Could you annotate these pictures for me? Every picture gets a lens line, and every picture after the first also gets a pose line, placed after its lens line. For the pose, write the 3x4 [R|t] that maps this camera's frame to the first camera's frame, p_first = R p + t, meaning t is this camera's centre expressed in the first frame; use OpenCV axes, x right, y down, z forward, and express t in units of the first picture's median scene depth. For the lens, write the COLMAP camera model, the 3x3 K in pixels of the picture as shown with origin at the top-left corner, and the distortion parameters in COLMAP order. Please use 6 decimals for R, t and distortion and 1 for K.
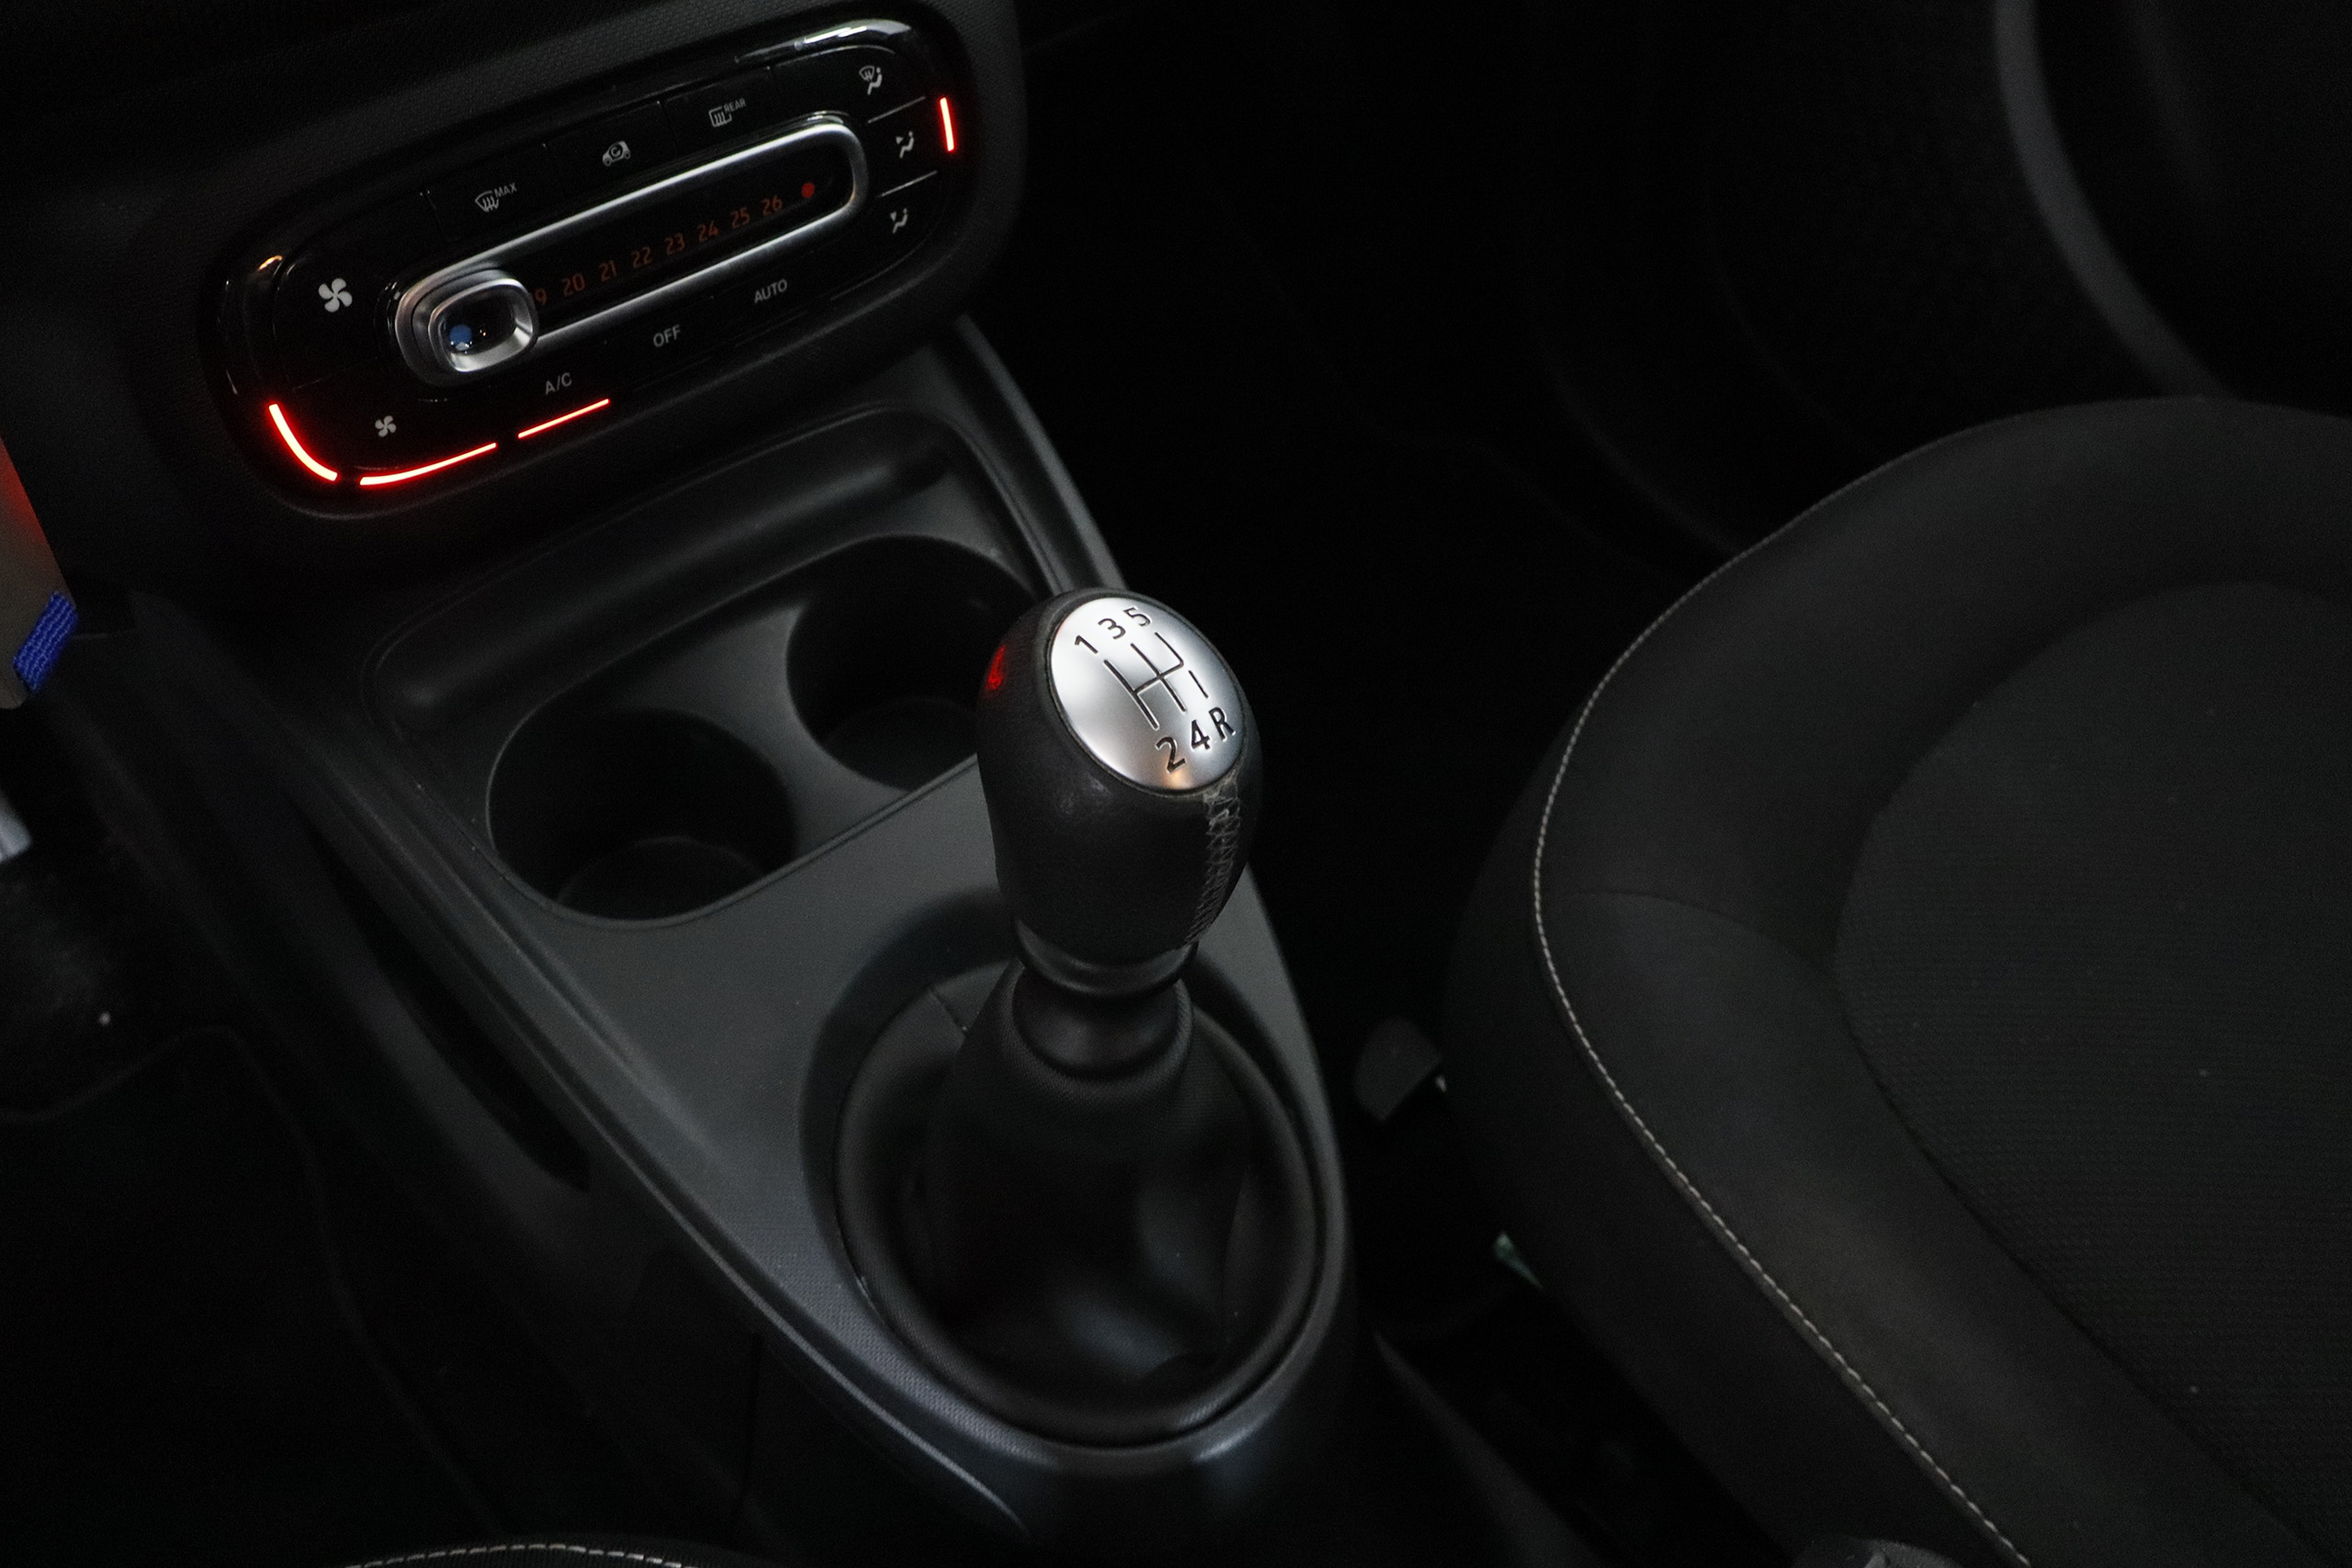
lens RADIAL K [[1934.3, 0, 1176.0], [0, 1934.3, 784.0], [0, 0, 1]] dist [-0.014809, -0.010800]
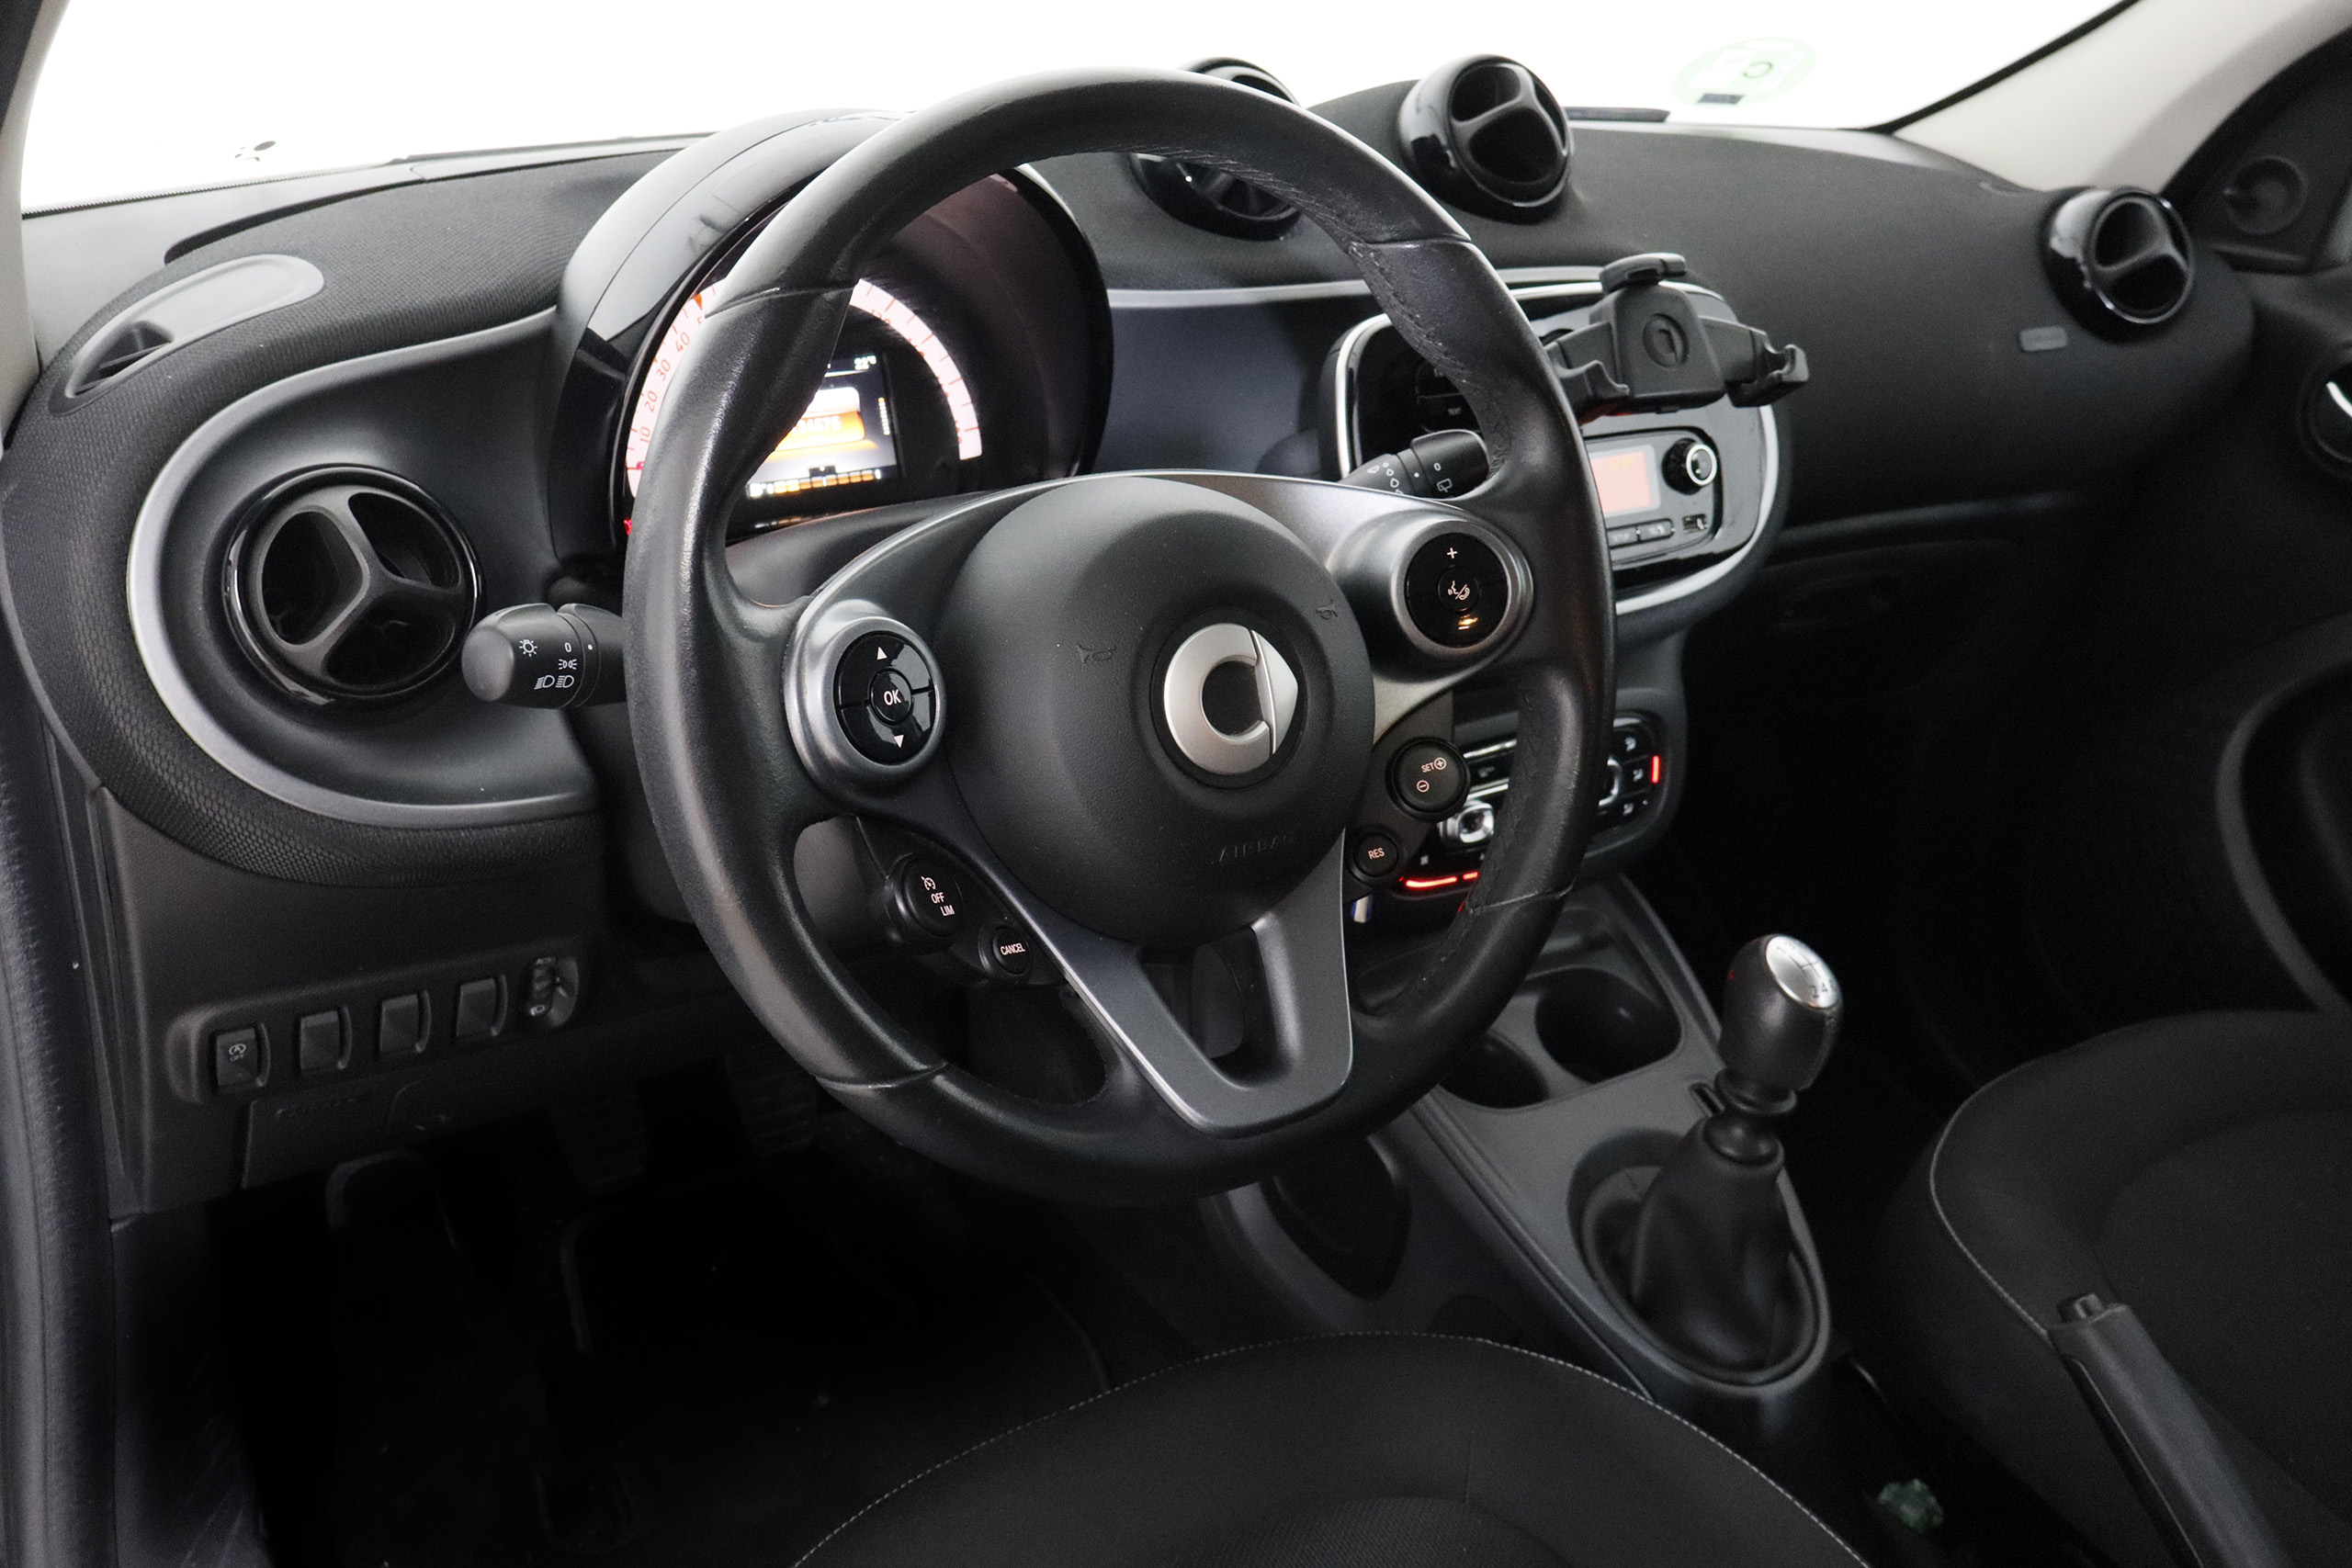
lens RADIAL K [[2150.3, 0, 1176.0], [0, 2150.3, 784.0], [0, 0, 1]] dist [0.003866, 0.004982]
pose [[0.985695, 0.113679, -0.124430, -0.345942], [-0.149896, 0.928814, -0.338873, 0.552121], [0.077050, 0.352677, 0.932568, -1.231909]]
